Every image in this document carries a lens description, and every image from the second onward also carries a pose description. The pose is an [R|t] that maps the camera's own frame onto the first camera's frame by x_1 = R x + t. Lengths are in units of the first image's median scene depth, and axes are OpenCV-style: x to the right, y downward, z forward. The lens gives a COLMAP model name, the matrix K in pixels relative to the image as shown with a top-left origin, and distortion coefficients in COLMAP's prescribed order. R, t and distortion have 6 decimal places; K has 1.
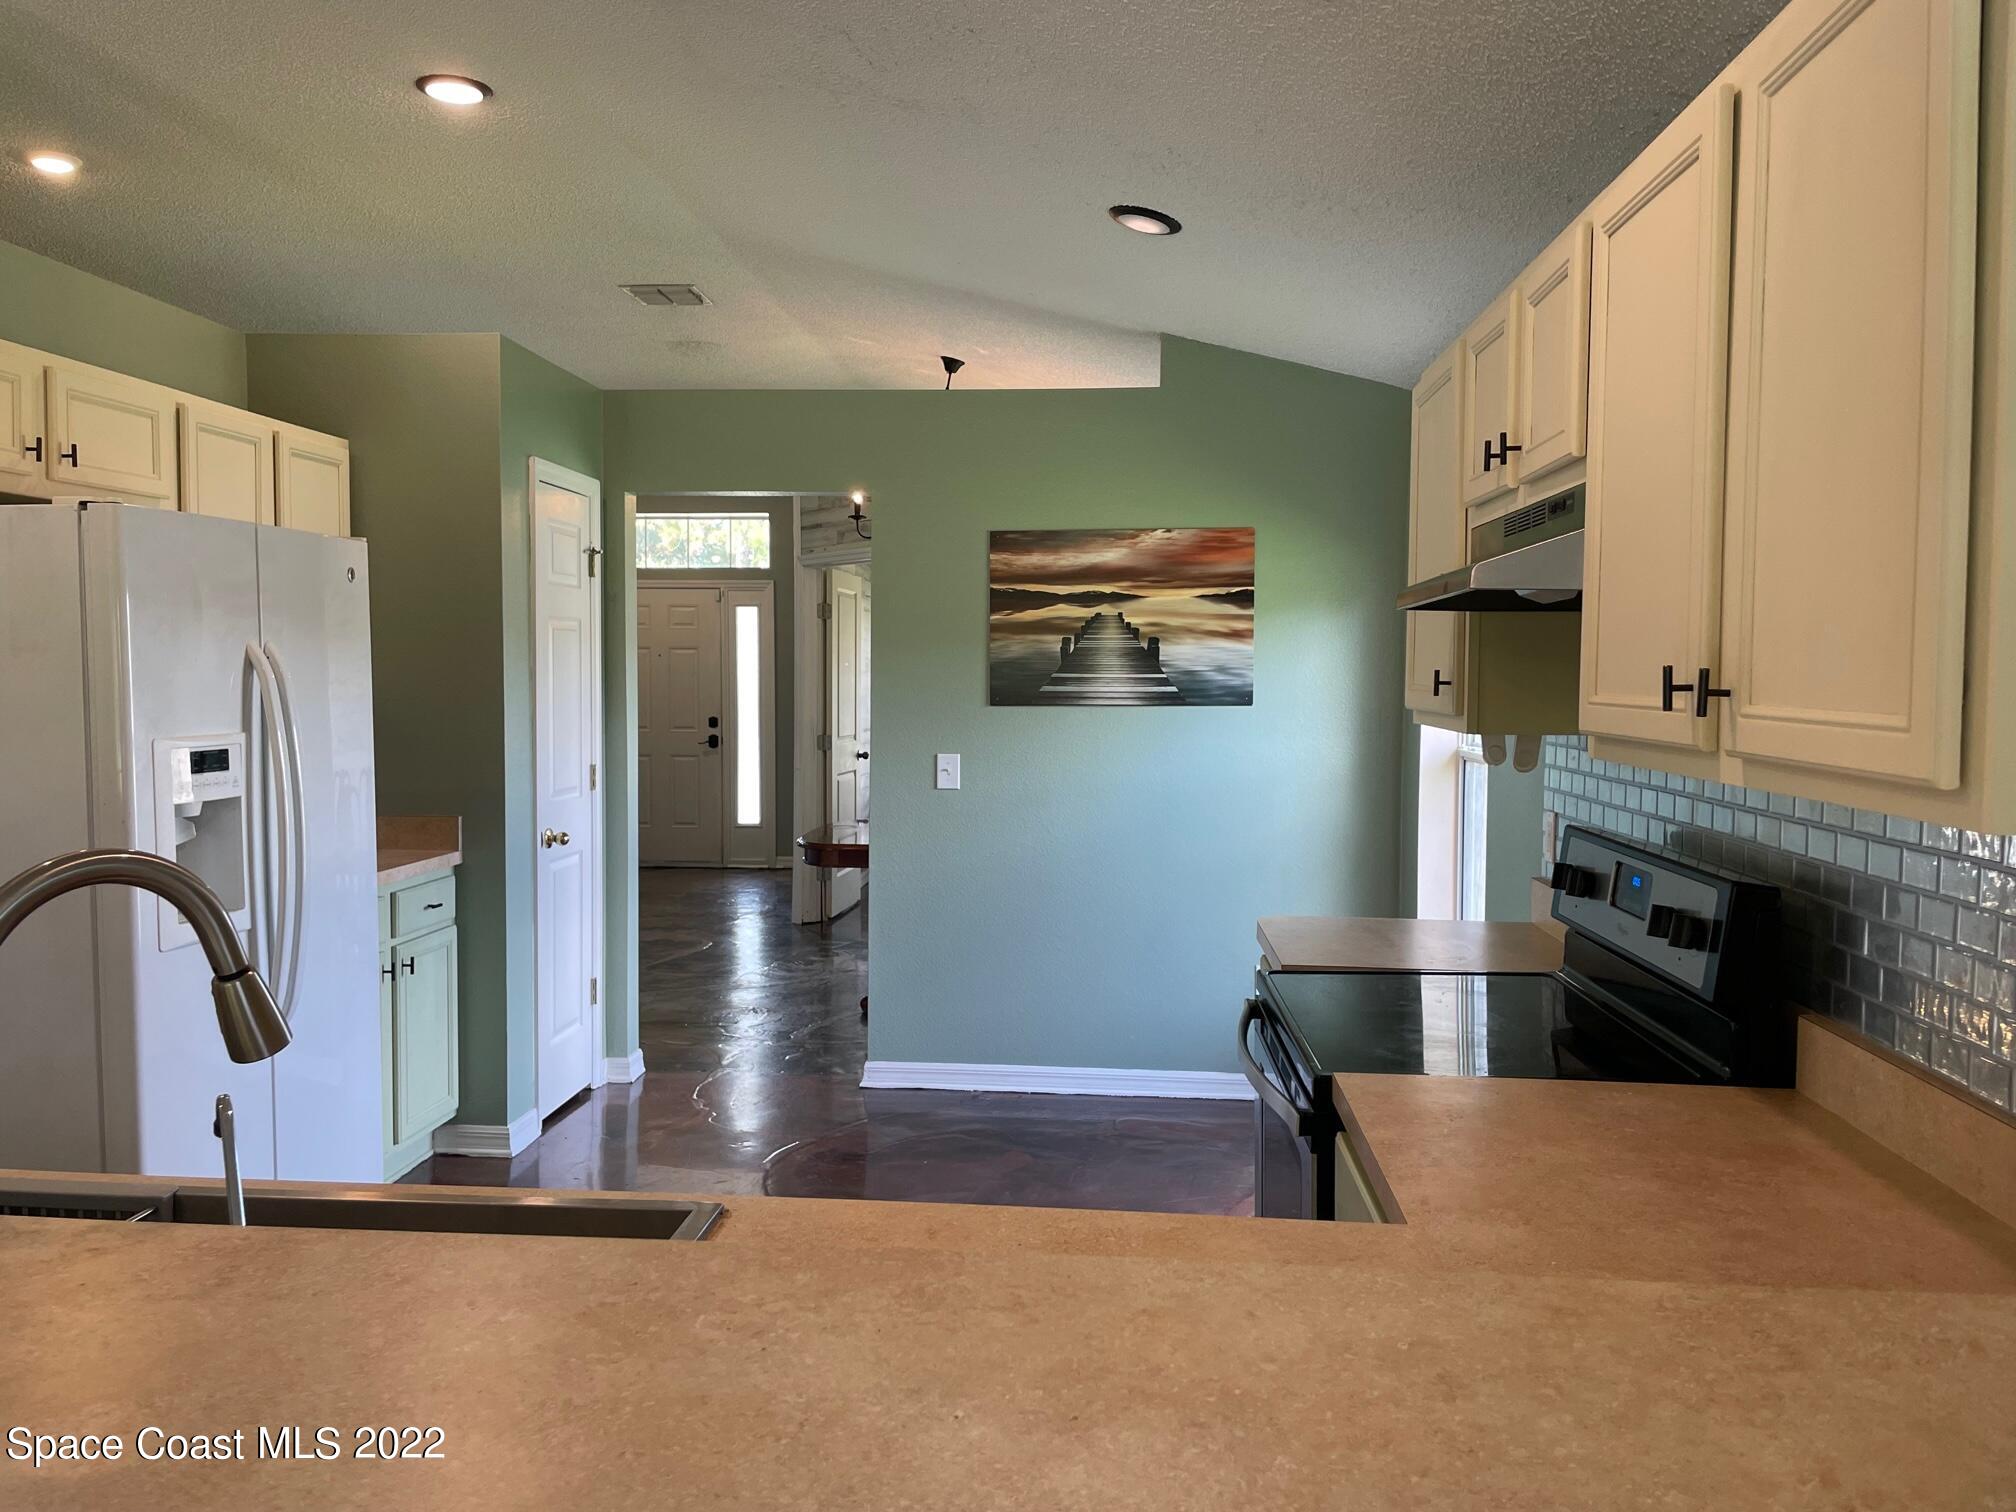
lens RADIAL K [[1521.9, 0, 1012.7], [0, 1521.9, 744.2], [0, 0, 1]] dist [0.105035, -0.138378]
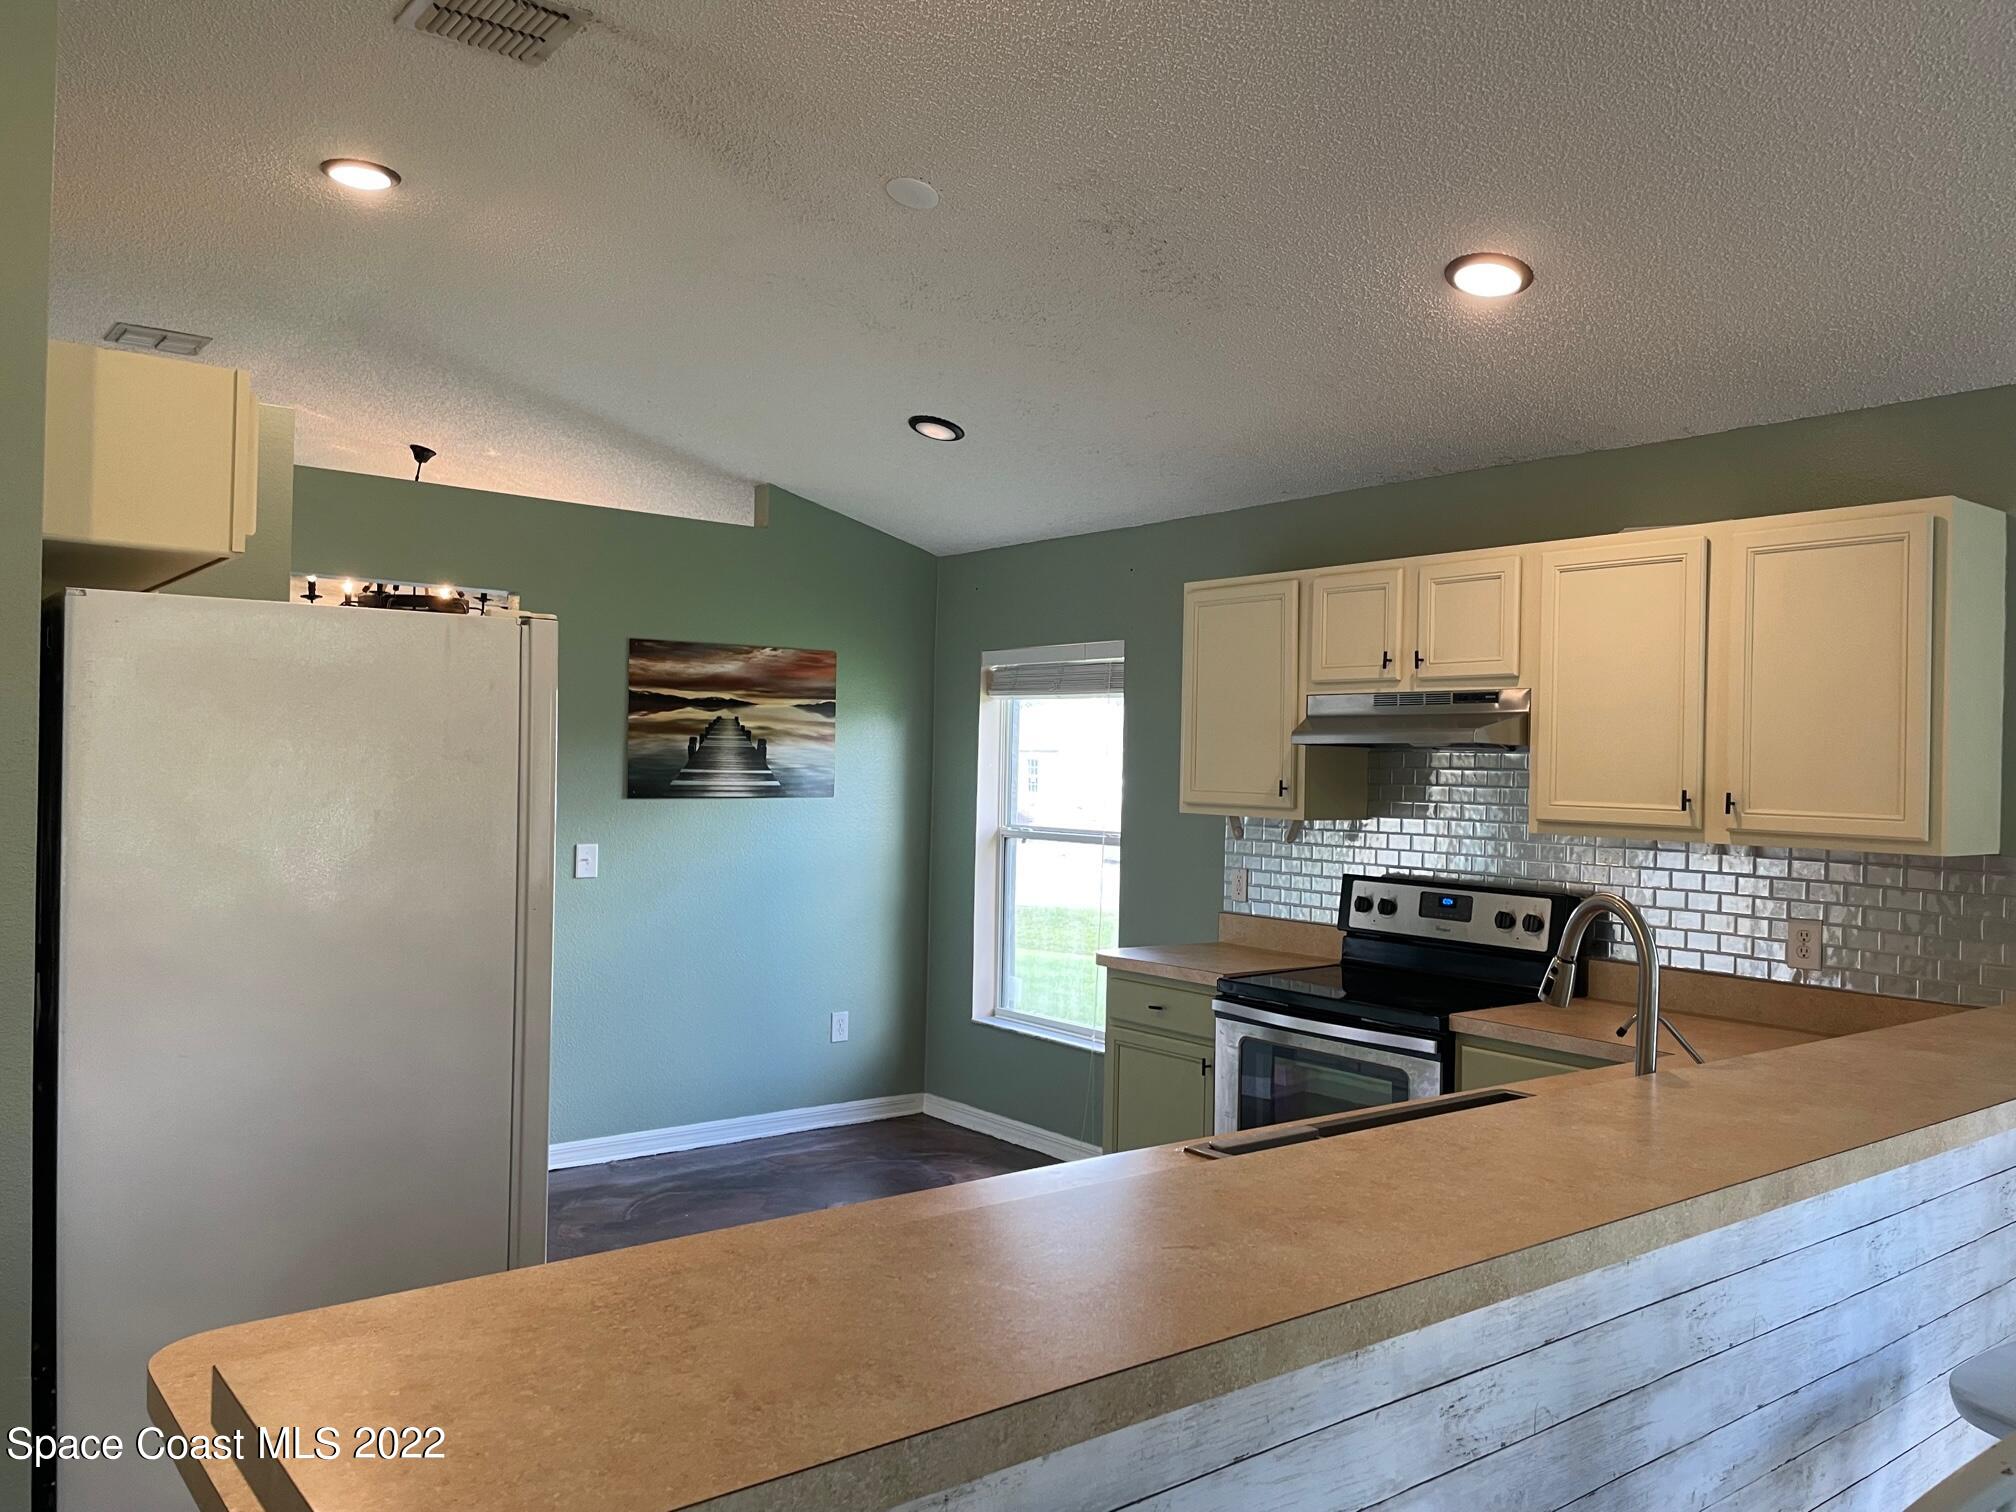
lens RADIAL K [[1521.9, 0, 1012.7], [0, 1521.9, 744.2], [0, 0, 1]] dist [0.105035, -0.138378]
pose [[0.731718, 0.018882, 0.681346, -0.562908], [0.016076, 0.998860, -0.044946, -0.010469], [-0.681418, 0.043841, 0.730580, 0.014859]]
